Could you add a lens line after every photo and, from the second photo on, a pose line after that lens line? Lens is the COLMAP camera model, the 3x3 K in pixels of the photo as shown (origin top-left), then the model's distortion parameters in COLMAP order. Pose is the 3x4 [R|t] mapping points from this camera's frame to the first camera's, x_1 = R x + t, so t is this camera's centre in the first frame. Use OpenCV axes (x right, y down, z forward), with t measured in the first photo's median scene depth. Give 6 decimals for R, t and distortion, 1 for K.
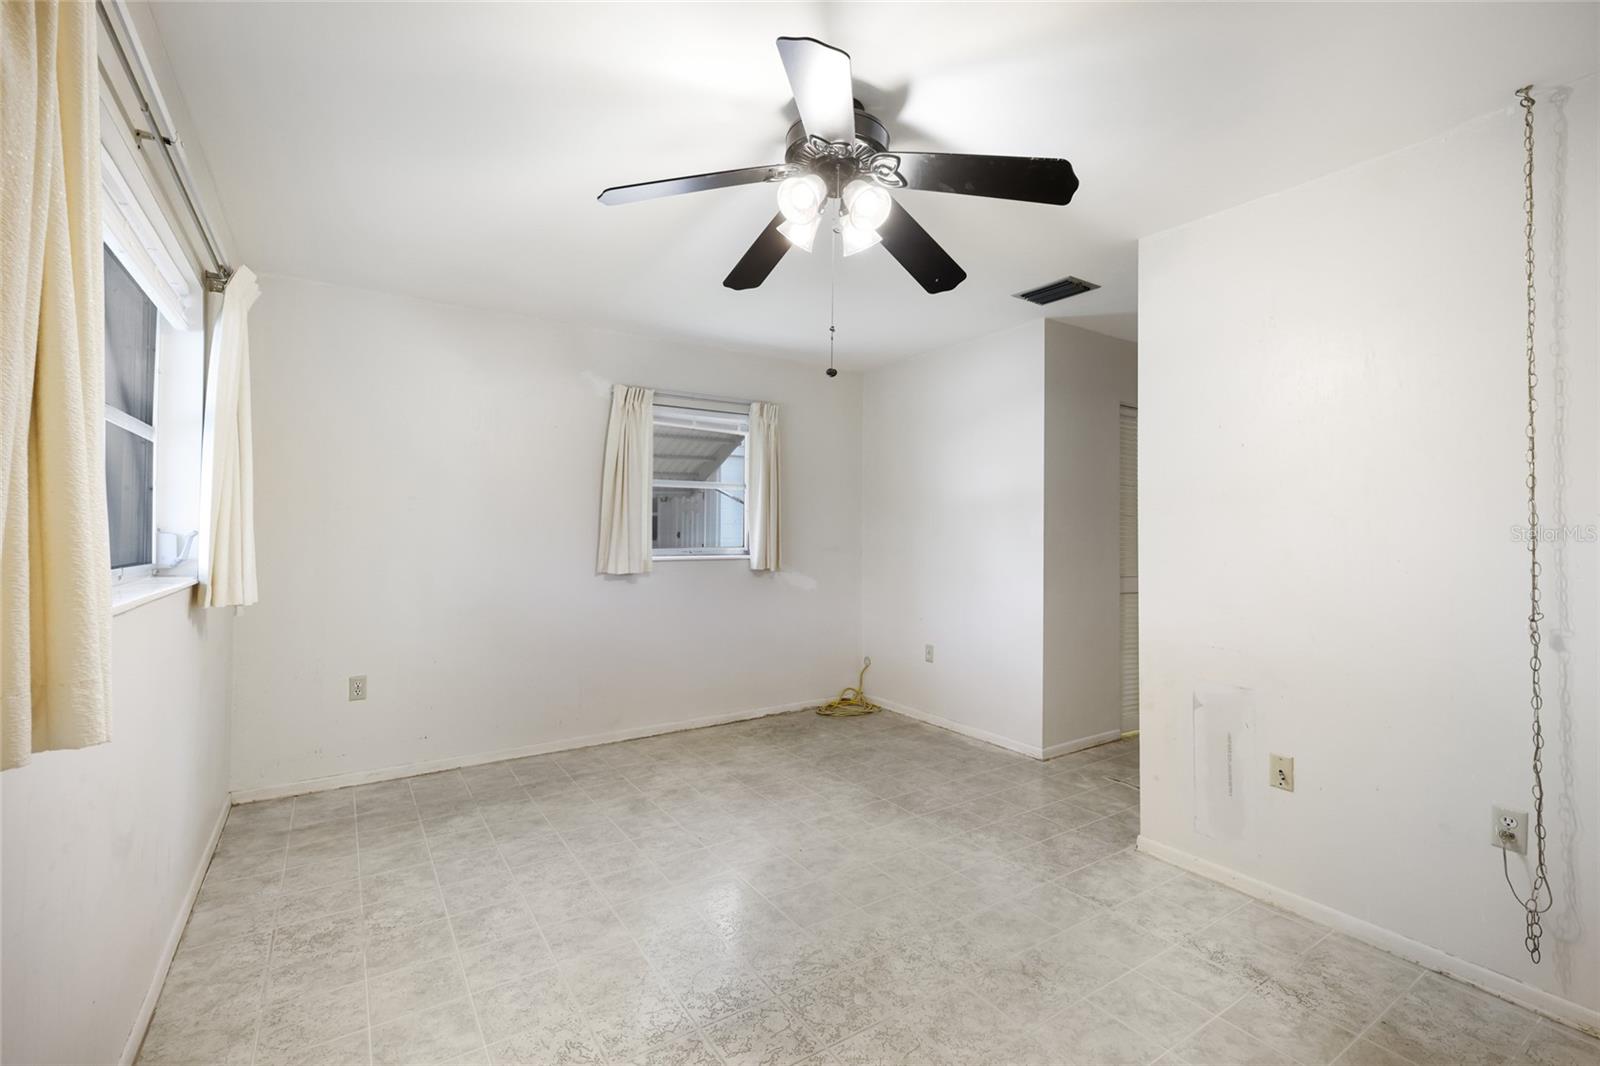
lens RADIAL K [[695.8, 0, 804.5], [0, 695.8, 524.7], [0, 0, 1]] dist [0.003092, 0.000622]
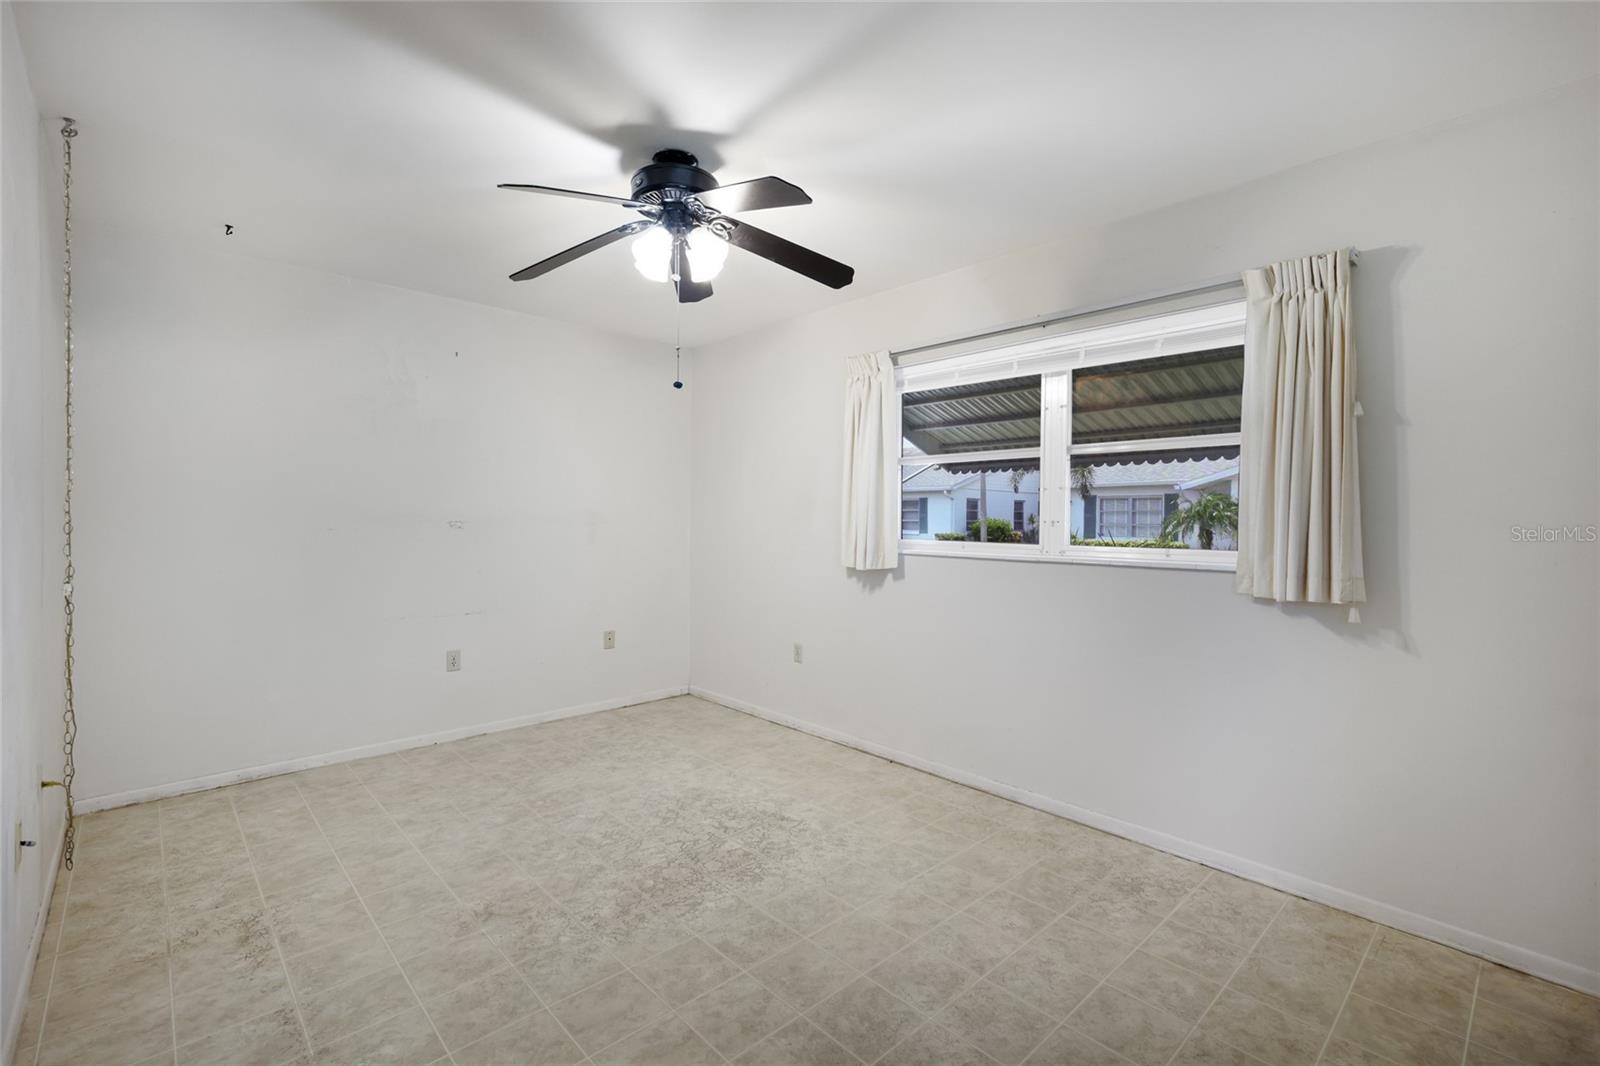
lens RADIAL K [[695.8, 0, 804.5], [0, 695.8, 524.7], [0, 0, 1]] dist [0.003092, 0.000622]
pose [[-0.985687, -0.013505, -0.168045, 0.004074], [-0.012203, 0.999887, -0.008780, 0.006100], [0.168145, -0.006603, -0.985740, 0.429782]]
